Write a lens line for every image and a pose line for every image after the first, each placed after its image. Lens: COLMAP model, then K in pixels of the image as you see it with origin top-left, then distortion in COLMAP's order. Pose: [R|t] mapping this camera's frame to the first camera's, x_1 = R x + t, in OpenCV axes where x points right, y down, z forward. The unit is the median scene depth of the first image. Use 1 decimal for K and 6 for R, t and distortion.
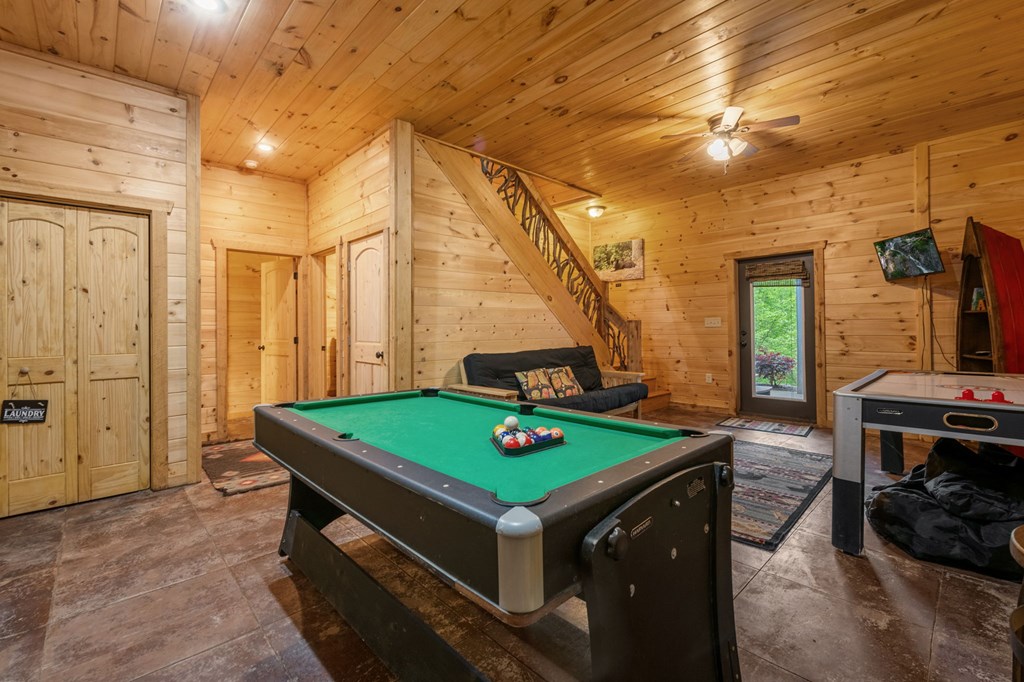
lens RADIAL K [[442.2, 0, 512.4], [0, 442.2, 347.2], [0, 0, 1]] dist [-0.000531, -0.000639]
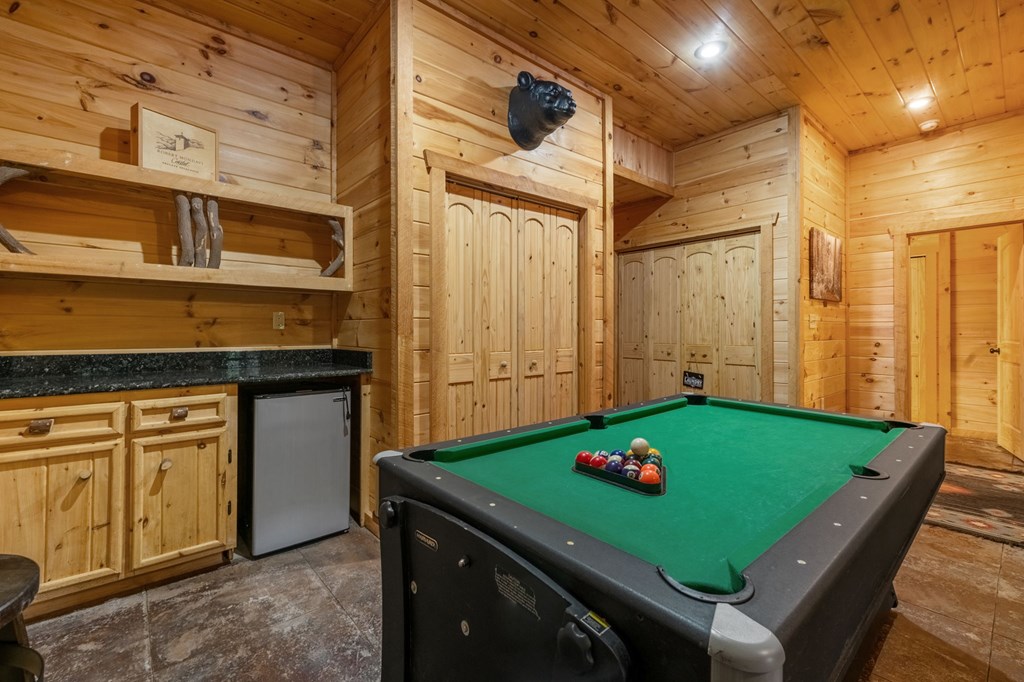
lens RADIAL K [[442.2, 0, 512.4], [0, 442.2, 347.2], [0, 0, 1]] dist [-0.000531, -0.000639]
pose [[-0.059217, 0.050563, -0.996964, 0.445402], [-0.041850, 0.997713, 0.053087, -0.022515], [0.997368, 0.044867, -0.056965, 0.451253]]
